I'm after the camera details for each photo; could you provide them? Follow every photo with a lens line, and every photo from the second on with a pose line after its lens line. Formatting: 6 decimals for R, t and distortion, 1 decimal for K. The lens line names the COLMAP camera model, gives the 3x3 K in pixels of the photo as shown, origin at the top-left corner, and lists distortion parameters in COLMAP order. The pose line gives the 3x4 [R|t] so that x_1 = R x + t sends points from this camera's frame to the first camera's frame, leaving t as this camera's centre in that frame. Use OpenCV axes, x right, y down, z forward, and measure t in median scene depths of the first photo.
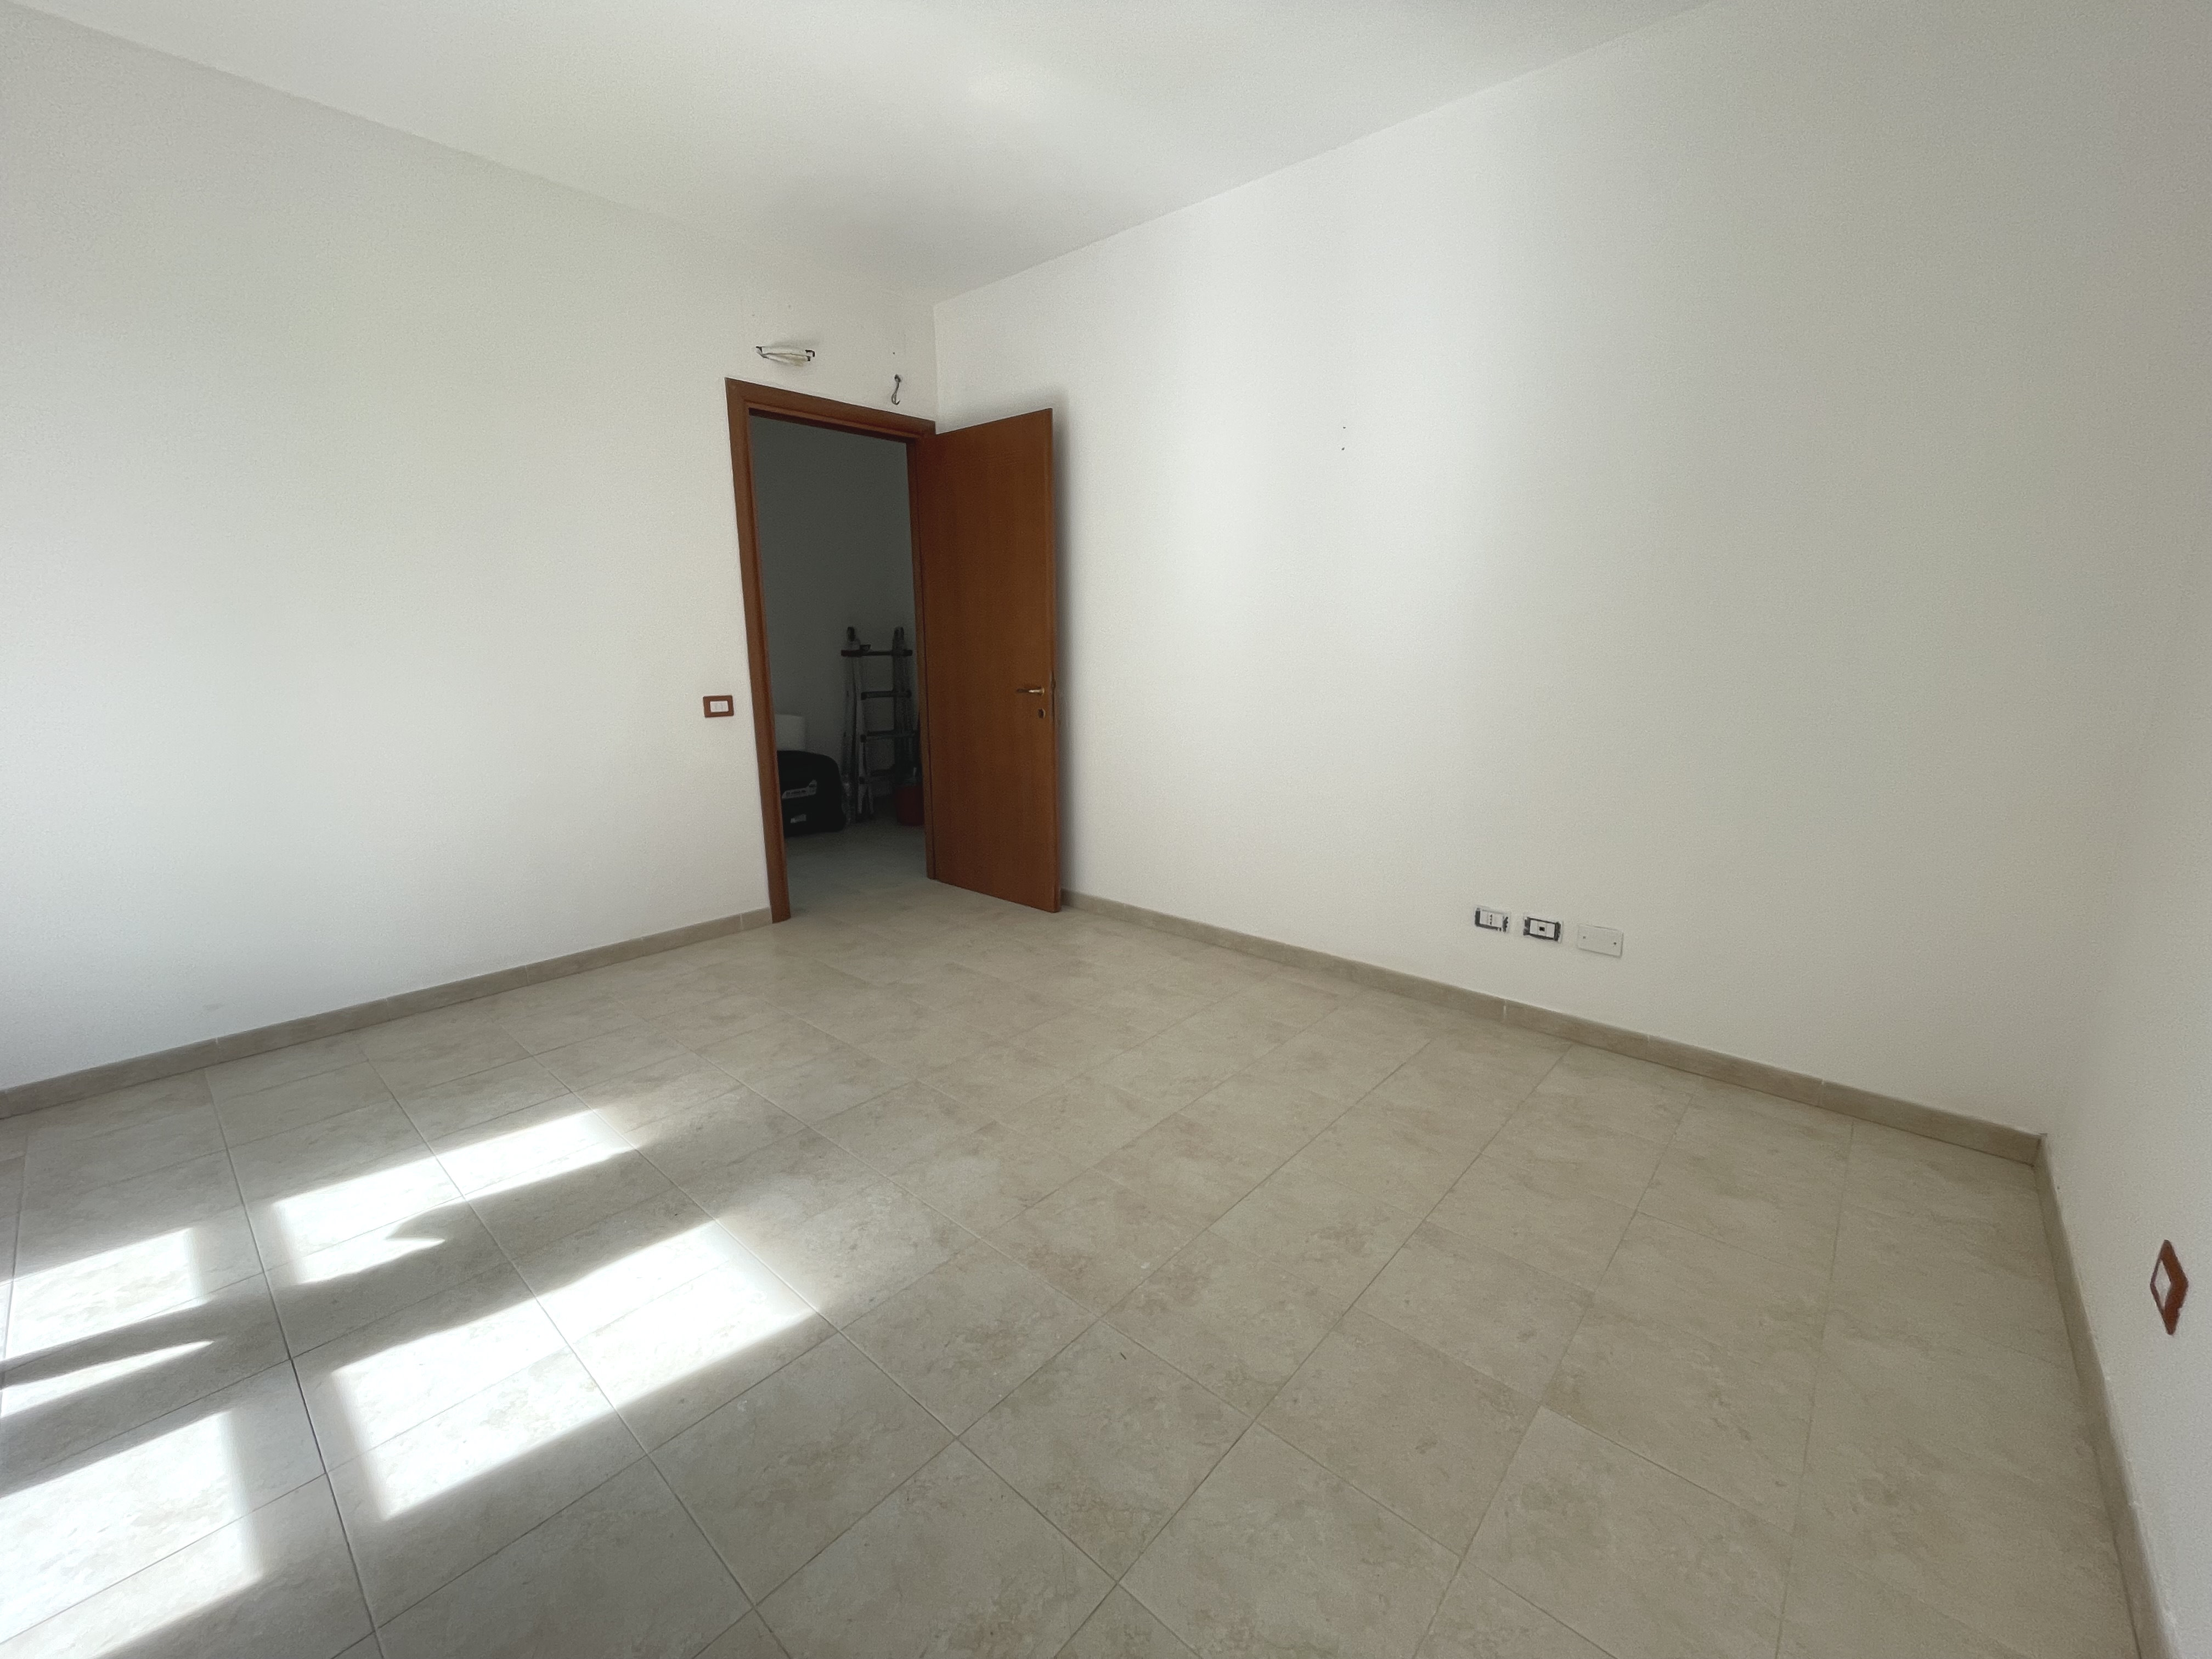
lens RADIAL K [[900.1, 0, 1105.9], [0, 900.1, 829.0], [0, 0, 1]] dist [-0.001954, -0.000207]
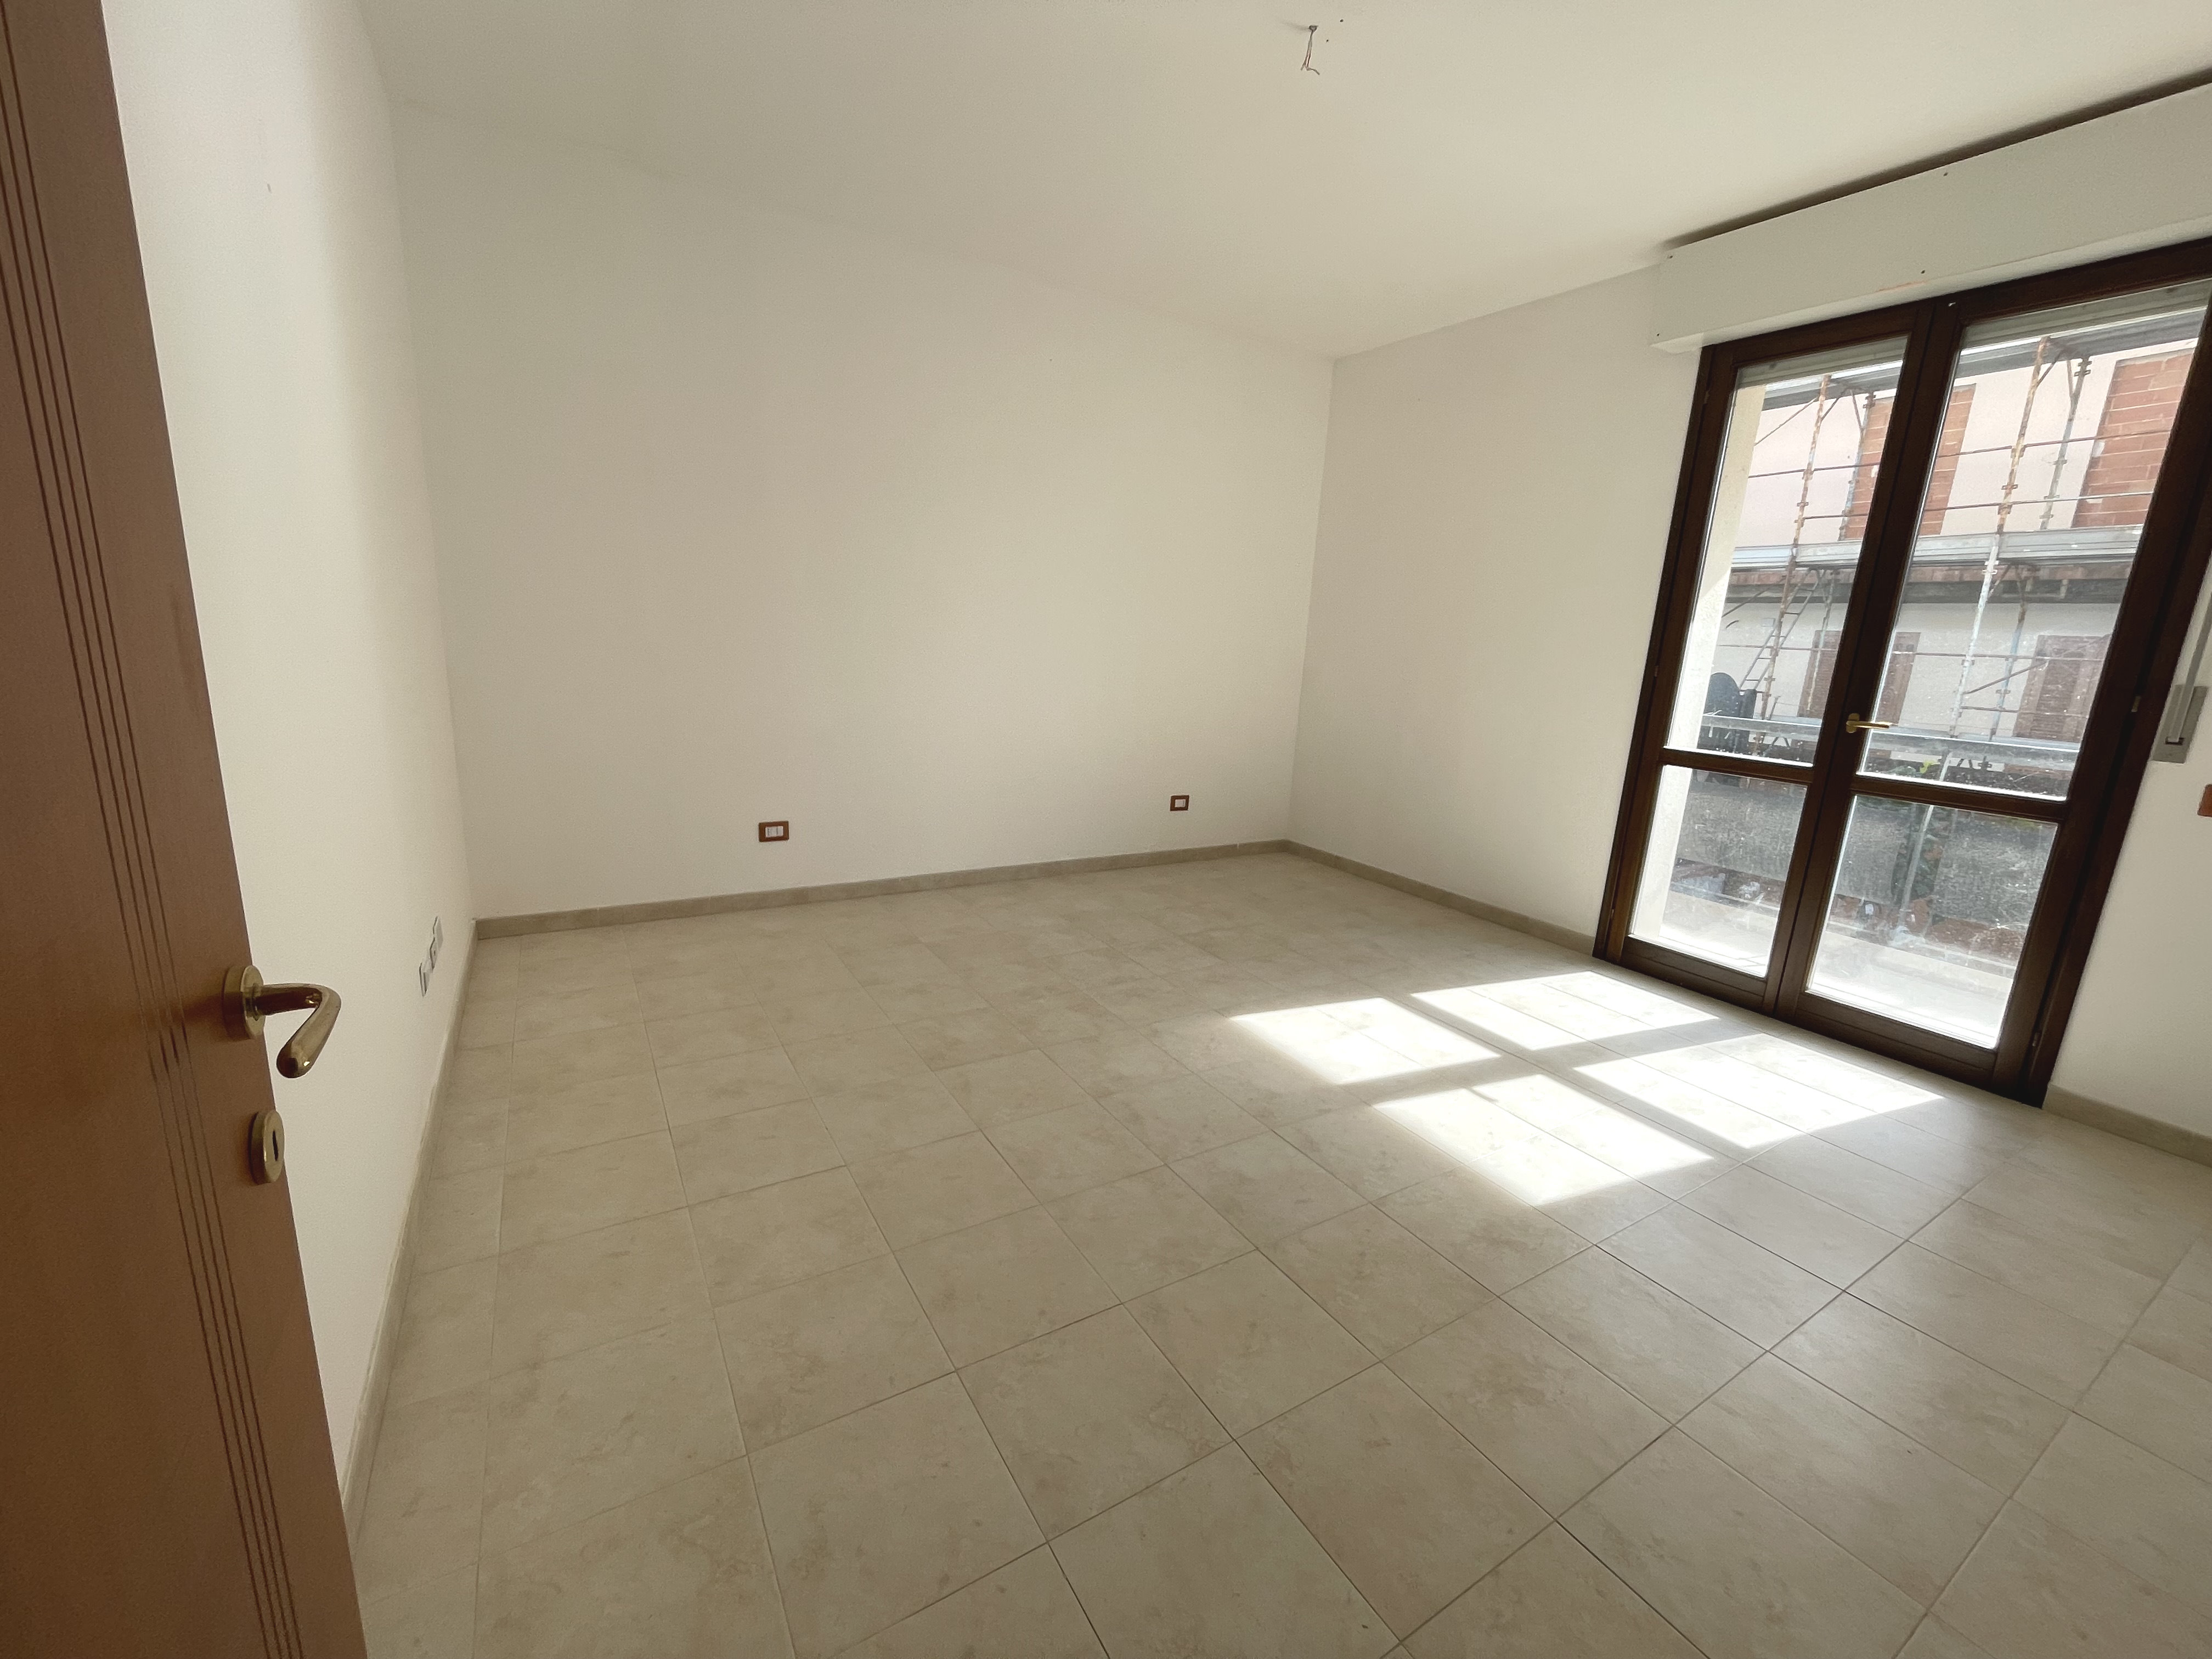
lens RADIAL K [[900.1, 0, 1113.2], [0, 900.1, 814.6], [0, 0, 1]] dist [-0.001954, -0.000207]
pose [[-0.956767, -0.105677, 0.270977, -0.419618], [0.010472, 0.918539, 0.395192, -0.420247], [-0.290666, 0.380944, -0.877721, 1.908811]]
